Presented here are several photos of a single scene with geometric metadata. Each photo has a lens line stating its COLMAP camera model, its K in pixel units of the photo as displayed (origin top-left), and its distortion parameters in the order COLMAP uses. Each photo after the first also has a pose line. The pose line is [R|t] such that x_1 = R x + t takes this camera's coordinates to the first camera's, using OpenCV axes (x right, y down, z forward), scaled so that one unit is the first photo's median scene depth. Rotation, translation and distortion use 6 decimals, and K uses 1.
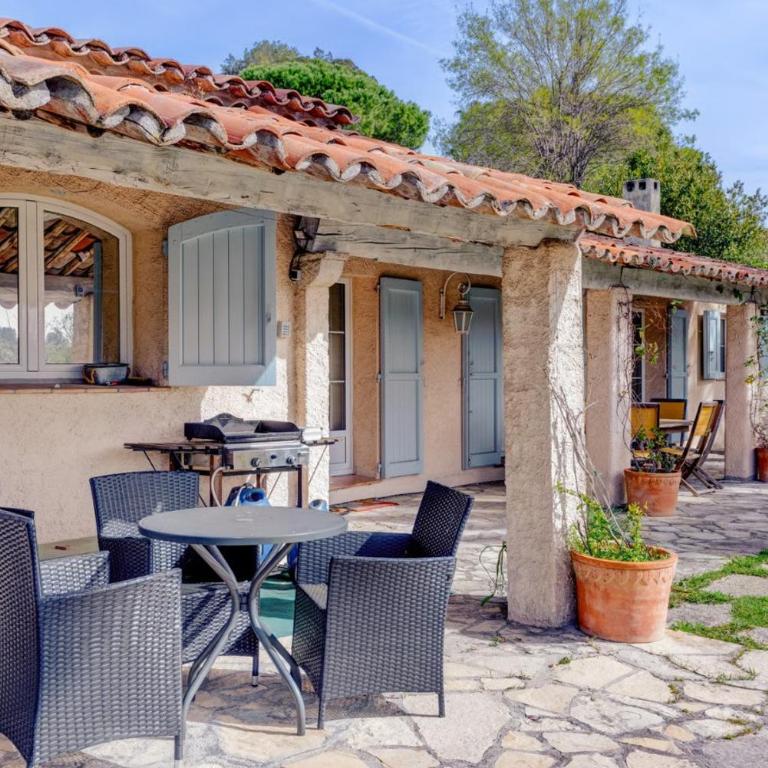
lens RADIAL K [[995.8, 0, 385.1], [0, 995.8, 363.8], [0, 0, 1]] dist [0.007616, 0.000519]
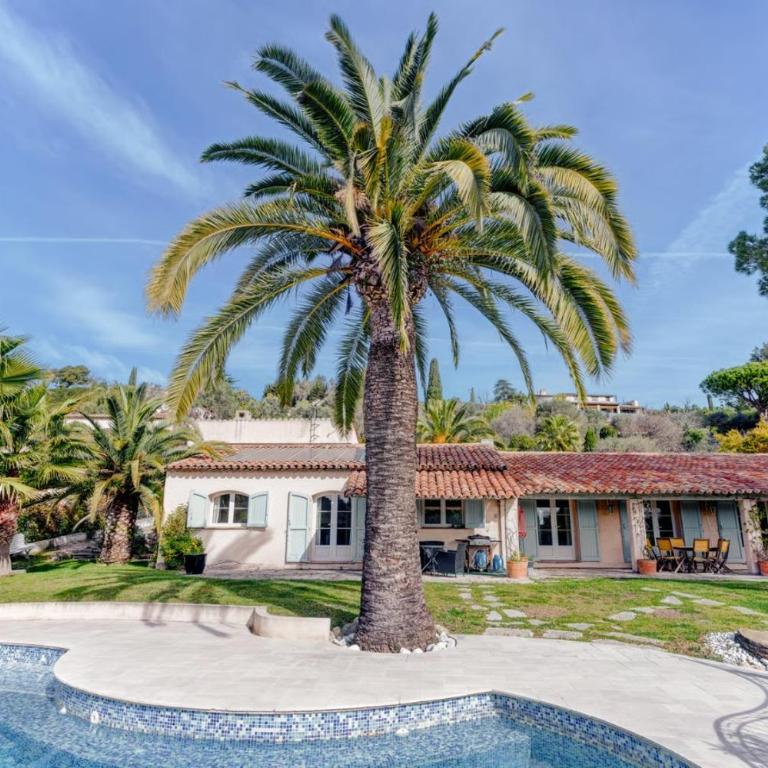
lens RADIAL K [[600.7, 0, 384.0], [0, 600.7, 384.0], [0, 0, 1]] dist [0.014343, 0.002241]
pose [[0.634361, -0.182881, -0.751093, 1.047297], [-0.000899, 0.971438, -0.237291, 0.019904], [0.773036, 0.151204, 0.616078, -0.709583]]
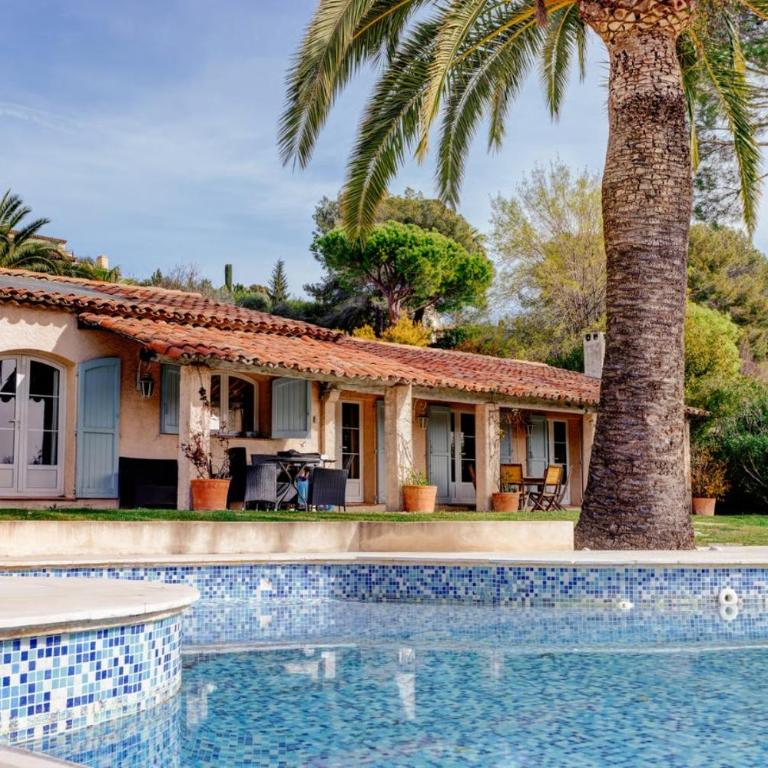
lens RADIAL K [[1268.2, 0, 384.0], [0, 1268.2, 384.0], [0, 0, 1]] dist [0.019889, 0.083487]
pose [[0.993151, -0.016368, -0.115689, 0.272654], [0.003514, 0.993875, -0.110451, 0.143286], [0.116789, 0.109288, 0.987125, -1.338891]]
